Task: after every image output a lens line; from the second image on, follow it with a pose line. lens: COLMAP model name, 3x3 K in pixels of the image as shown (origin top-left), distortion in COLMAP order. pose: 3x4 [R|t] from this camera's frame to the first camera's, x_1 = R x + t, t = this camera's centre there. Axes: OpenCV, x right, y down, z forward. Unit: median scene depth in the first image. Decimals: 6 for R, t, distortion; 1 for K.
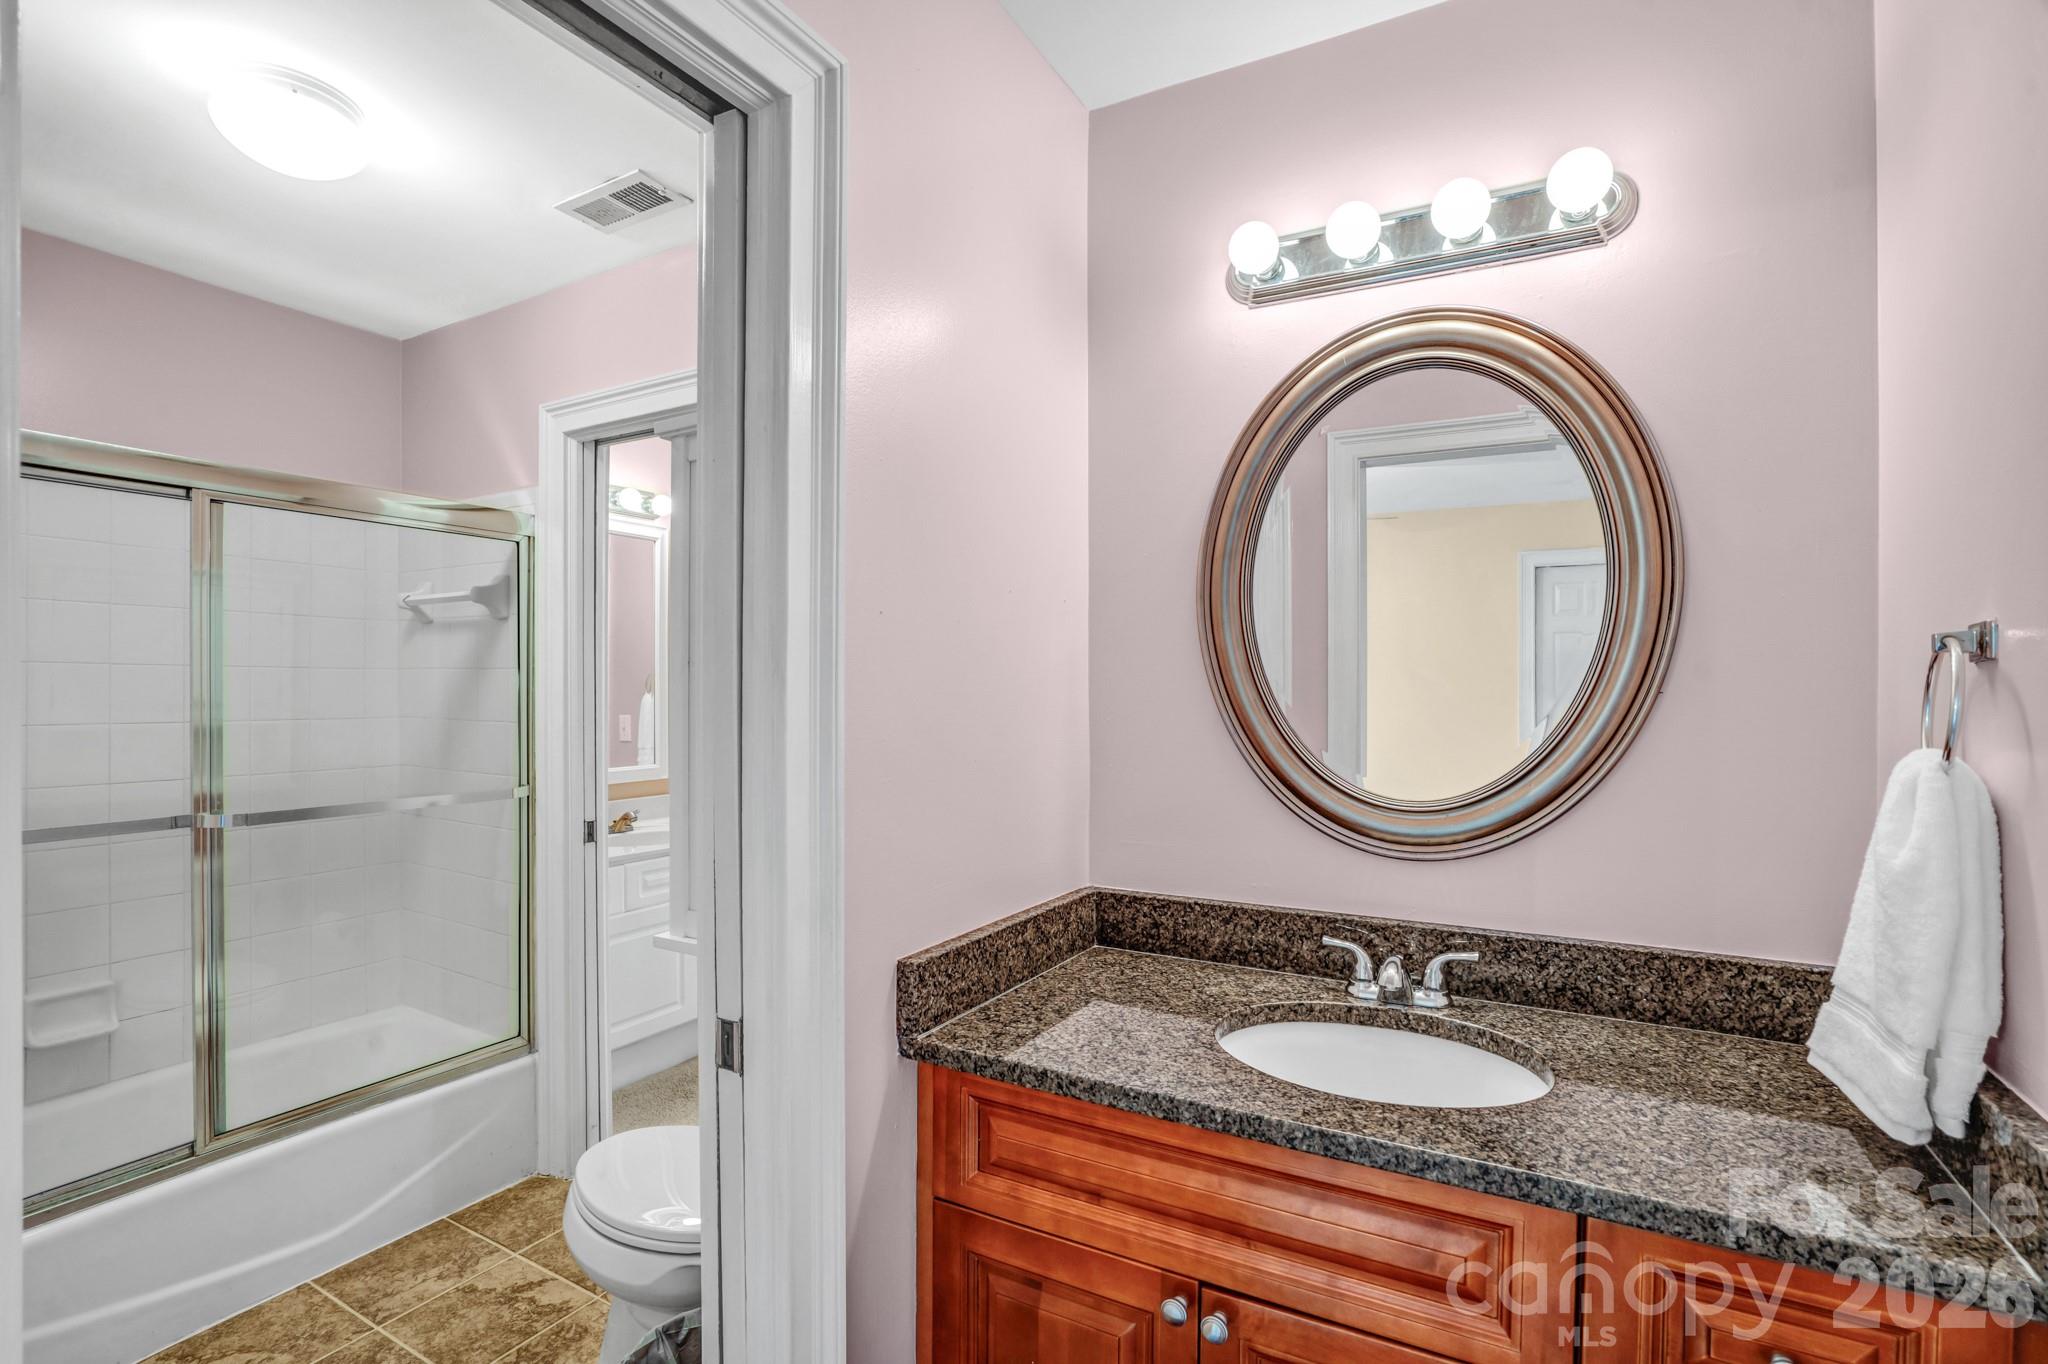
lens RADIAL K [[972.8, 0, 1018.1], [0, 972.8, 680.3], [0, 0, 1]] dist [-0.043889, 0.015248]
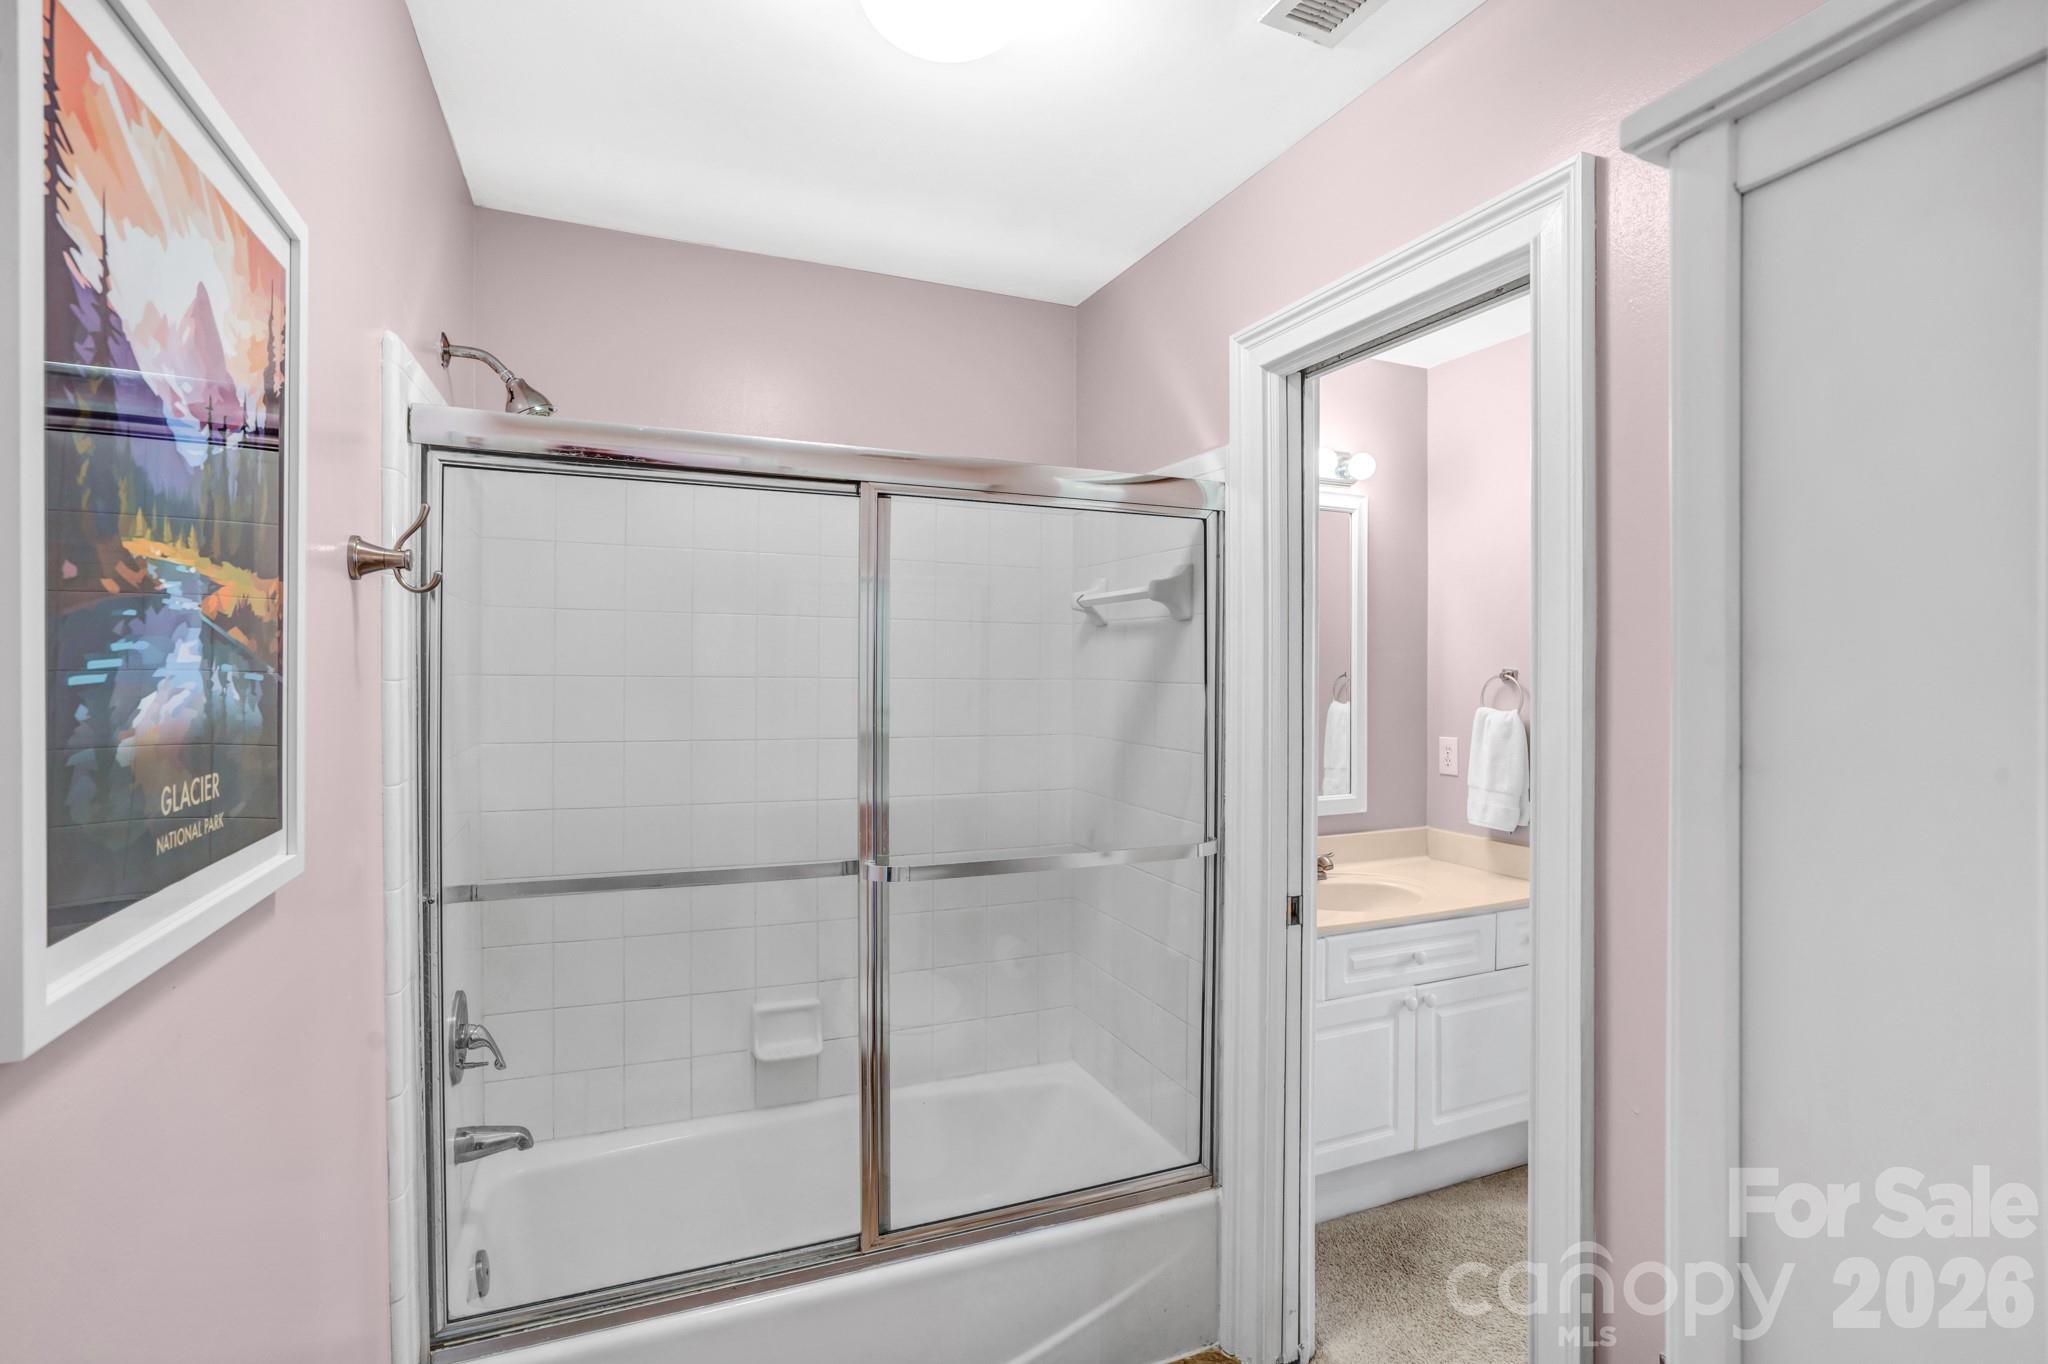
lens RADIAL K [[972.8, 0, 1018.1], [0, 972.8, 680.3], [0, 0, 1]] dist [-0.043889, 0.015248]
pose [[0.801179, 0.011116, -0.598322, -0.177583], [-0.001123, 0.999854, 0.017072, -0.029328], [0.598424, -0.013006, 0.801074, 0.294567]]
